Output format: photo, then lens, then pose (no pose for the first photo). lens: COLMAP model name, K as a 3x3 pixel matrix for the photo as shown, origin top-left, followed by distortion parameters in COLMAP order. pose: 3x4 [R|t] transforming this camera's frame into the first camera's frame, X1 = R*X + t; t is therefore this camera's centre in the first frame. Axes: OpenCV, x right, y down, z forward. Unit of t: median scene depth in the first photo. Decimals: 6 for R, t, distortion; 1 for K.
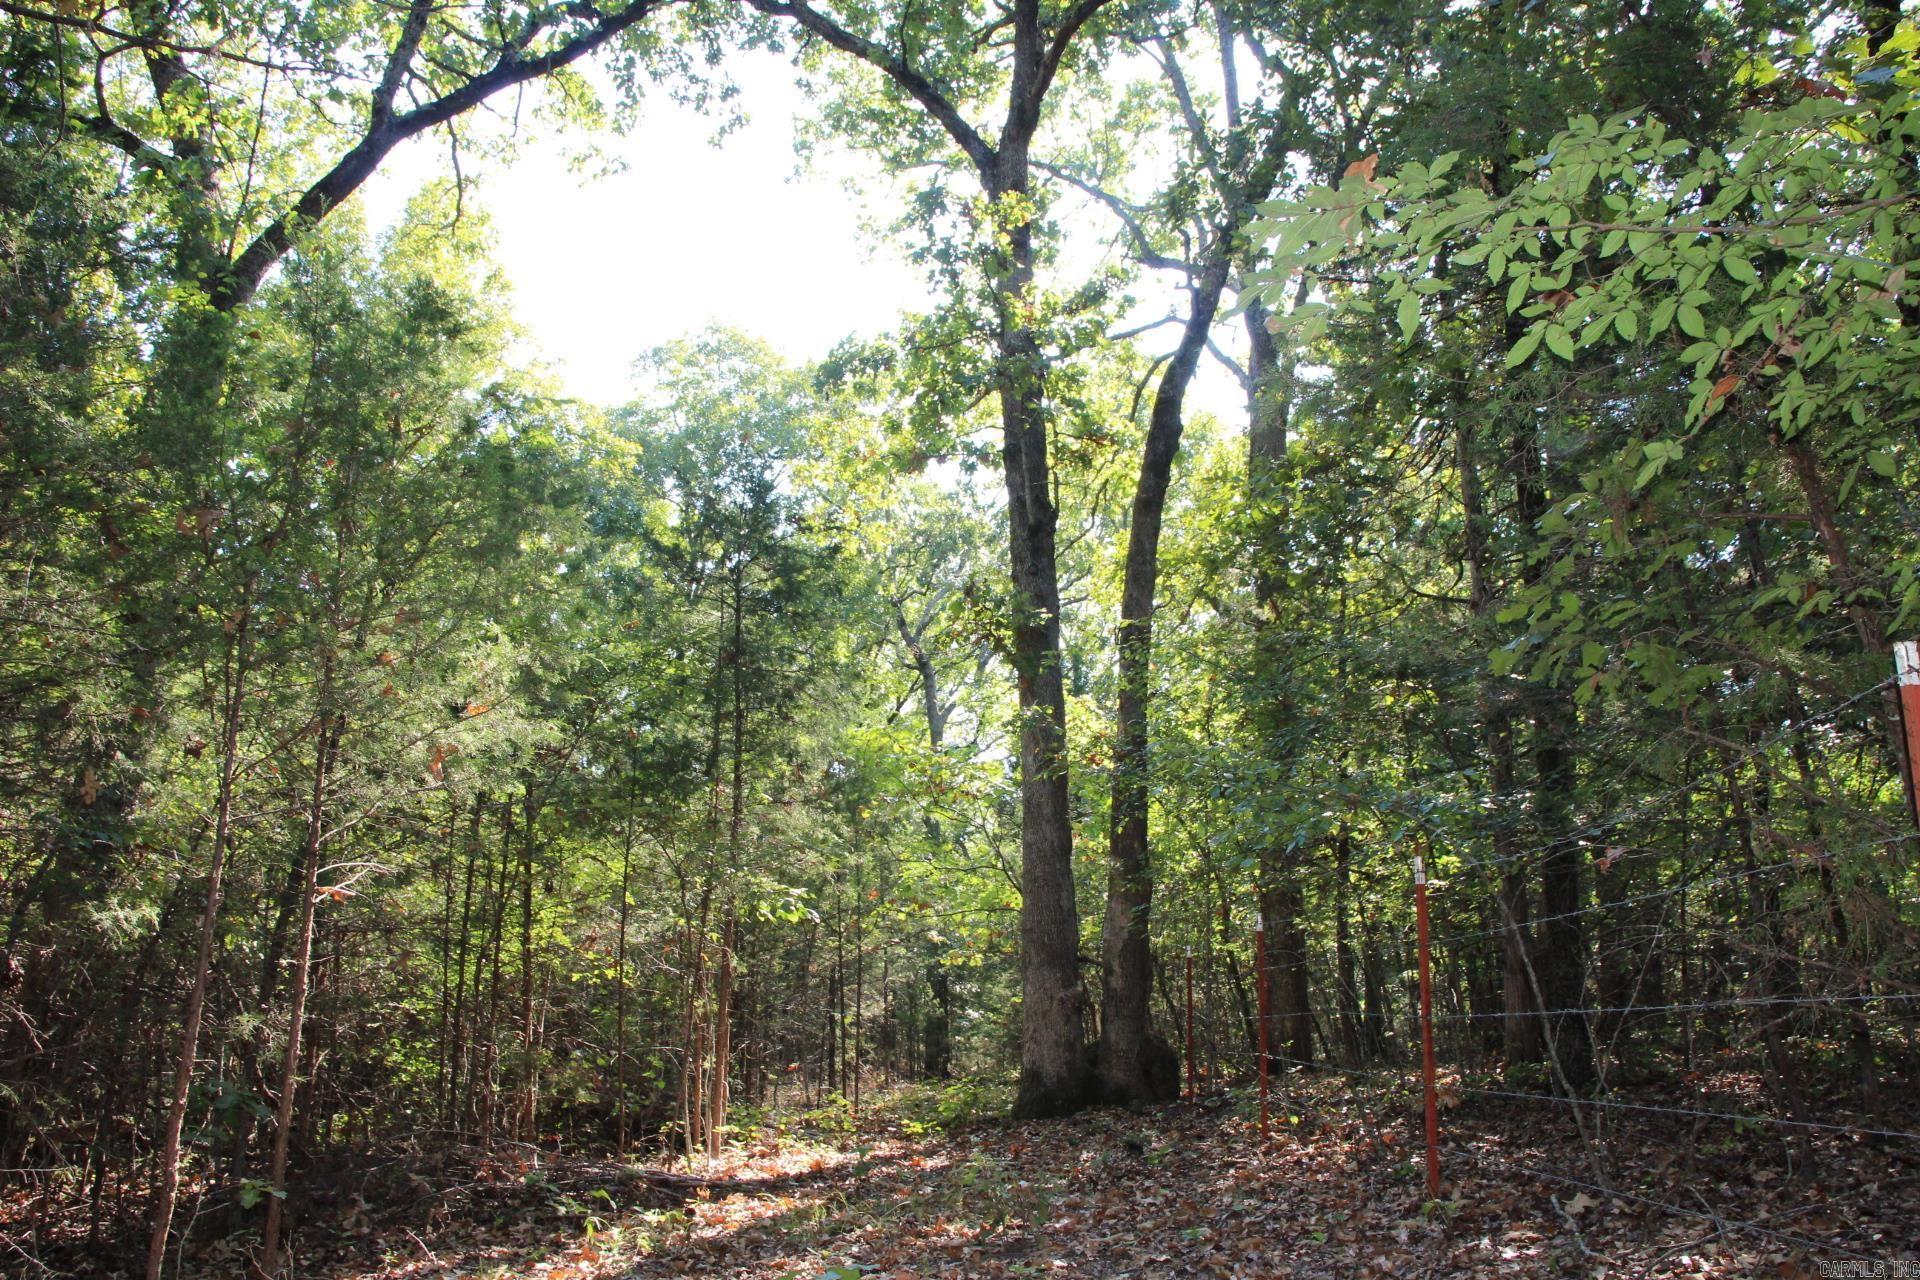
lens RADIAL K [[1597.3, 0, 960.0], [0, 1597.3, 640.0], [0, 0, 1]] dist [-0.172224, 0.164156]
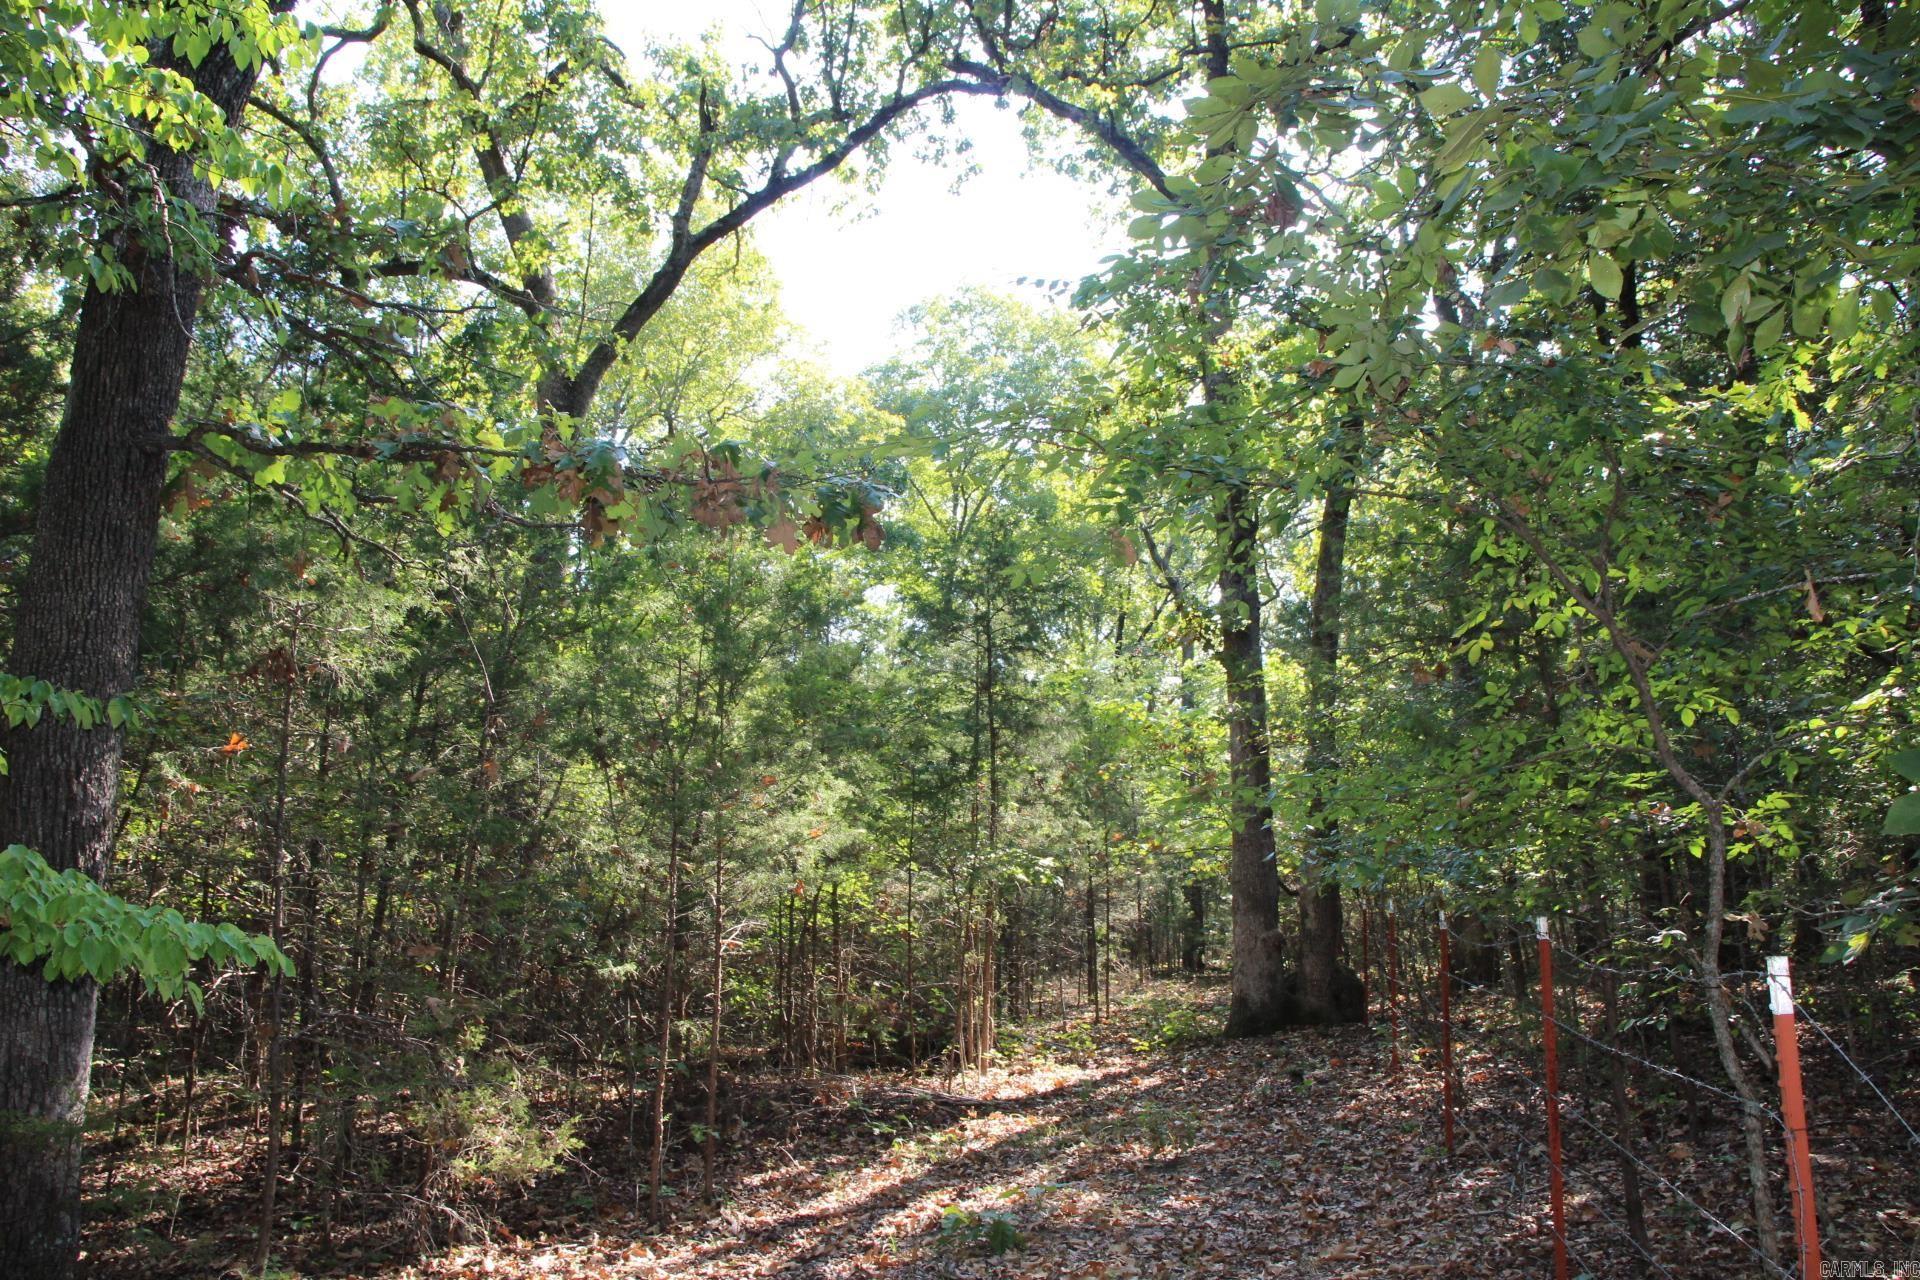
lens RADIAL K [[1597.3, 0, 960.0], [0, 1597.3, 640.0], [0, 0, 1]] dist [-0.172224, 0.164156]
pose [[0.985154, -0.028281, -0.169330, 0.054440], [0.042255, 0.995939, 0.079497, -0.130018], [0.166394, -0.085472, 0.982348, -0.255554]]
